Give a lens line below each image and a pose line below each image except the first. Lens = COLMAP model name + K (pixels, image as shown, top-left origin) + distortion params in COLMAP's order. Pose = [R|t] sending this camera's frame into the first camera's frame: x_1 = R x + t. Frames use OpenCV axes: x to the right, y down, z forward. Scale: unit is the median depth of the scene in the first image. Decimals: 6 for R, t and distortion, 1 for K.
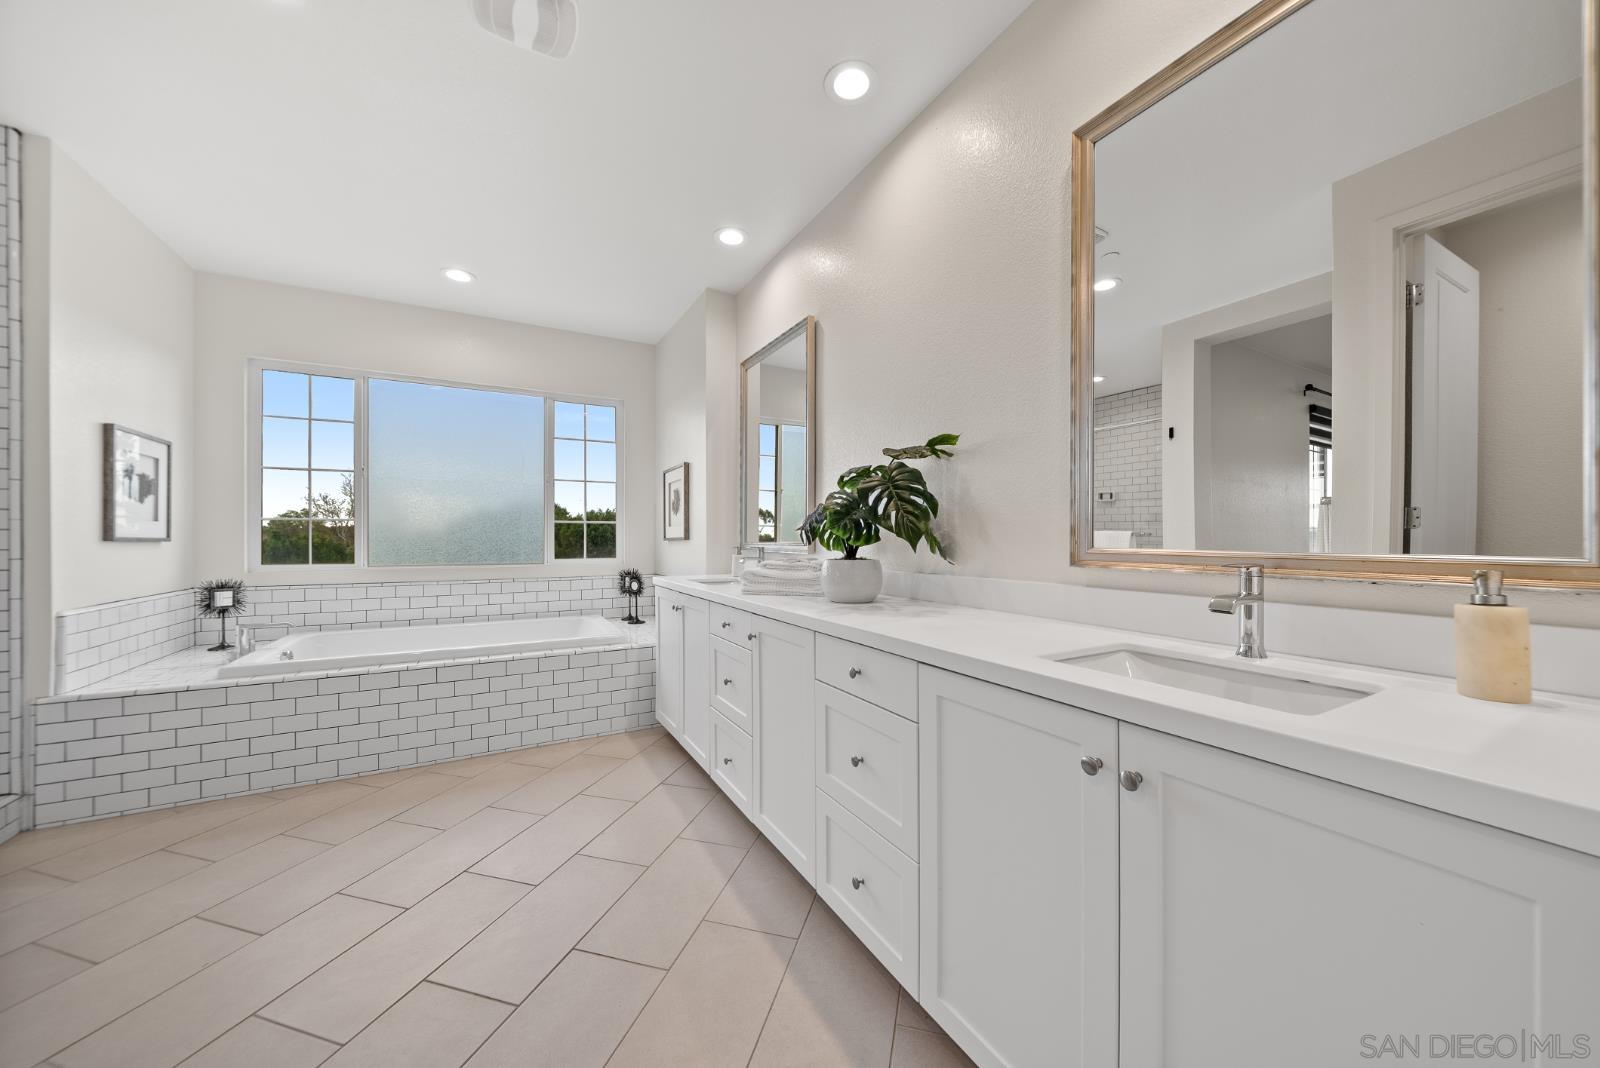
lens RADIAL K [[571.6, 0, 804.9], [0, 571.6, 536.5], [0, 0, 1]] dist [-0.006632, 0.000018]
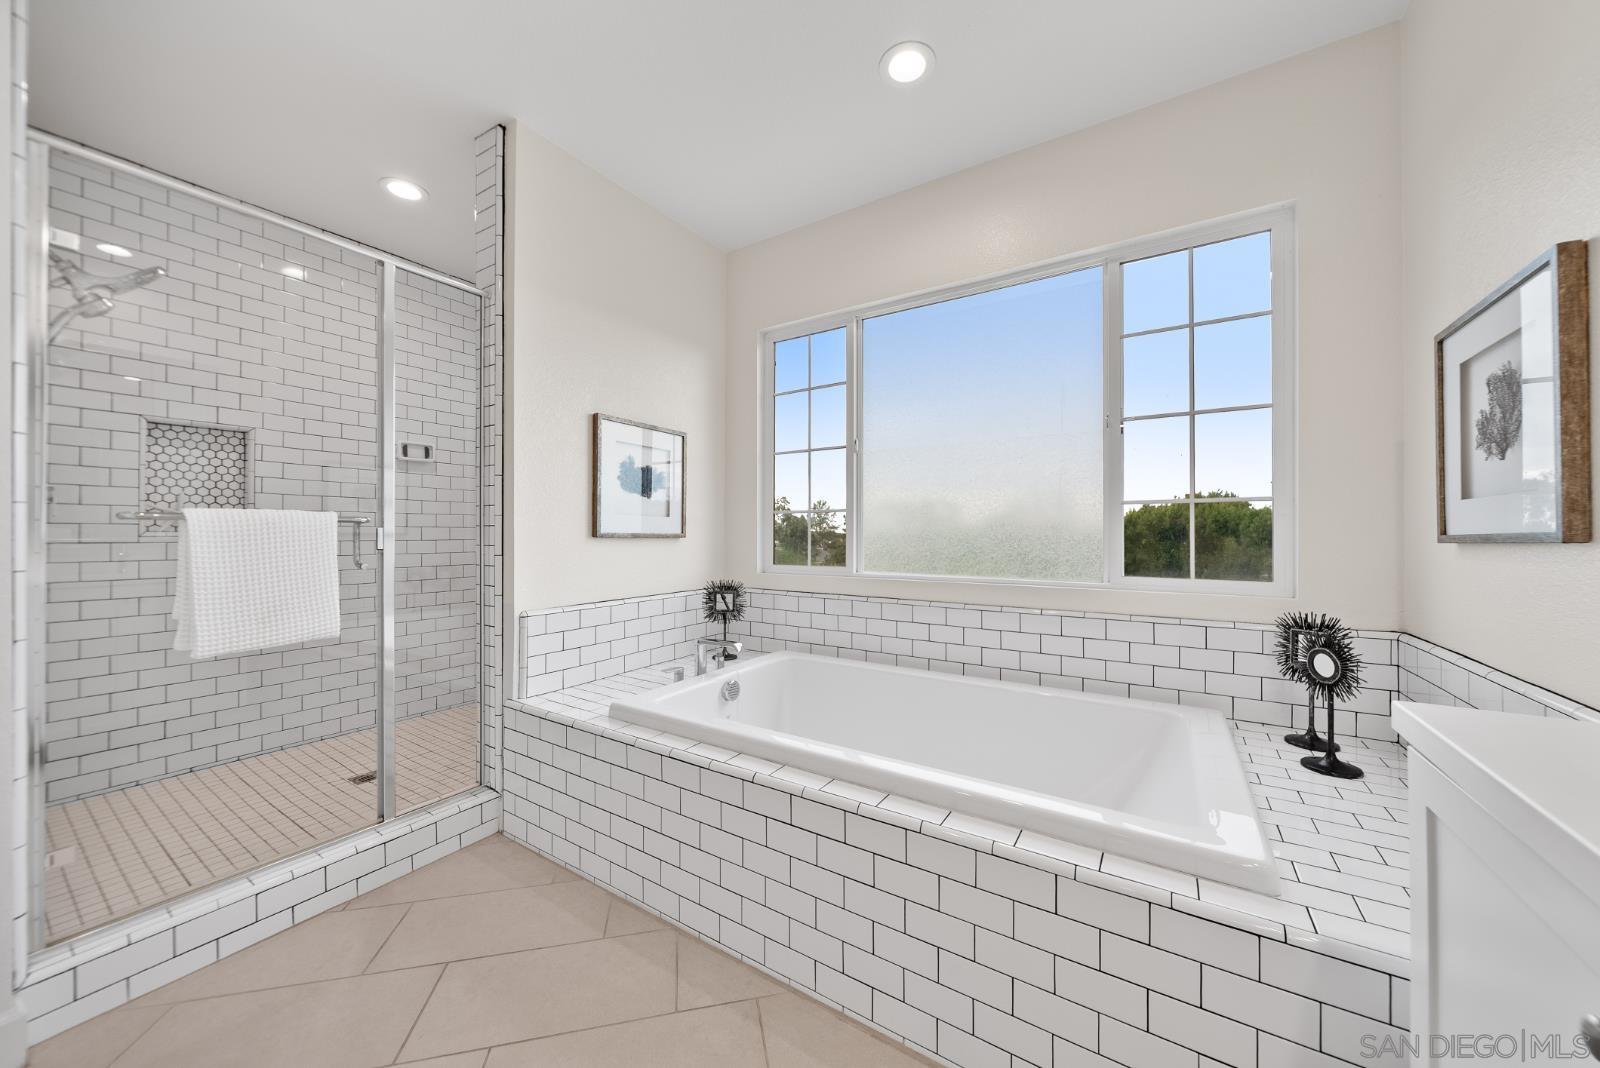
lens RADIAL K [[568.6, 0, 800.0], [0, 568.6, 534.0], [0, 0, 1]] dist [-0.006907, -0.000115]
pose [[0.482392, 0.001013, -0.875955, -0.163057], [0.001537, 0.999997, 0.002003, 0.000691], [0.875954, -0.002312, 0.482389, 0.603886]]
